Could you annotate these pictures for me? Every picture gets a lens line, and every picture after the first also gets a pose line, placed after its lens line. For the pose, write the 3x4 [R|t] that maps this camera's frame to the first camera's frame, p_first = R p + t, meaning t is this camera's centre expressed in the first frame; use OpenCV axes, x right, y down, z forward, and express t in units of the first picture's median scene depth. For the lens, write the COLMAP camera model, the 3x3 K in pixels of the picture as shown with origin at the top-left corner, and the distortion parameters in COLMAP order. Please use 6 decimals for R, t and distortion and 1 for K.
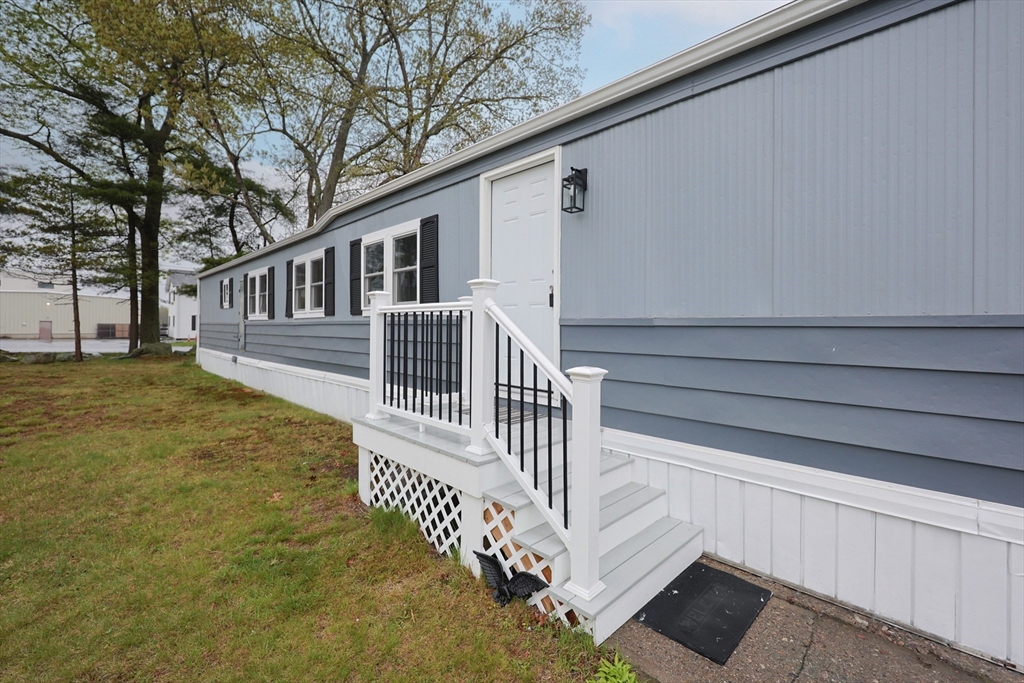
lens RADIAL K [[435.4, 0, 524.3], [0, 435.4, 333.5], [0, 0, 1]] dist [-0.001043, -0.000175]
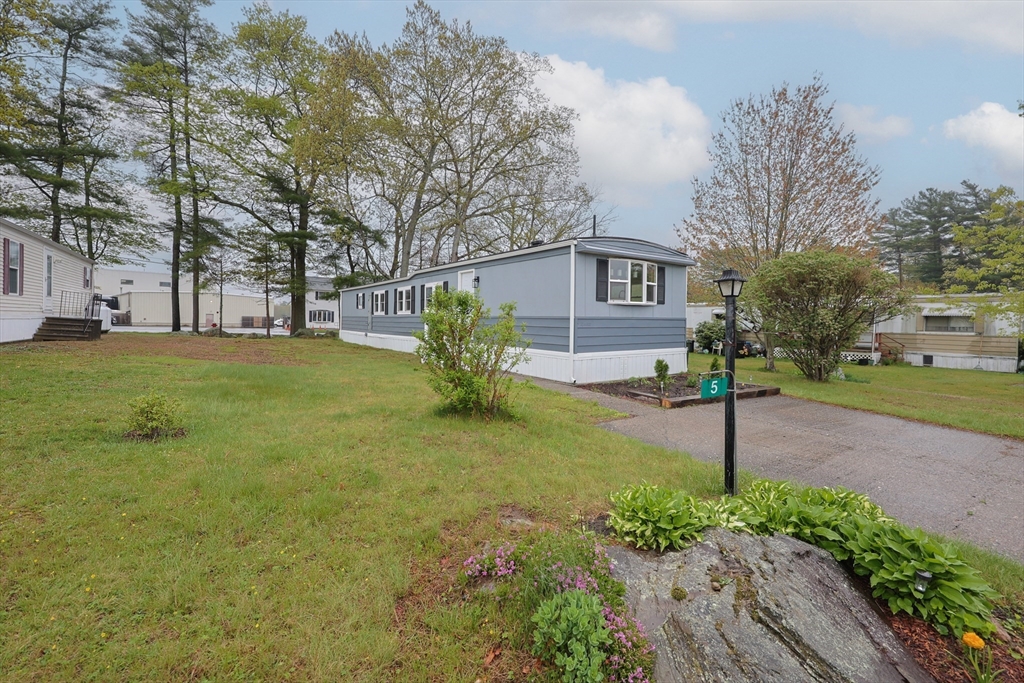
lens RADIAL K [[435.4, 0, 524.3], [0, 435.4, 333.5], [0, 0, 1]] dist [-0.001043, -0.000175]
pose [[0.988278, 0.015236, -0.151903, 0.286515], [-0.013787, 0.999849, 0.010590, 0.019022], [0.152041, -0.008372, 0.988339, -0.695631]]
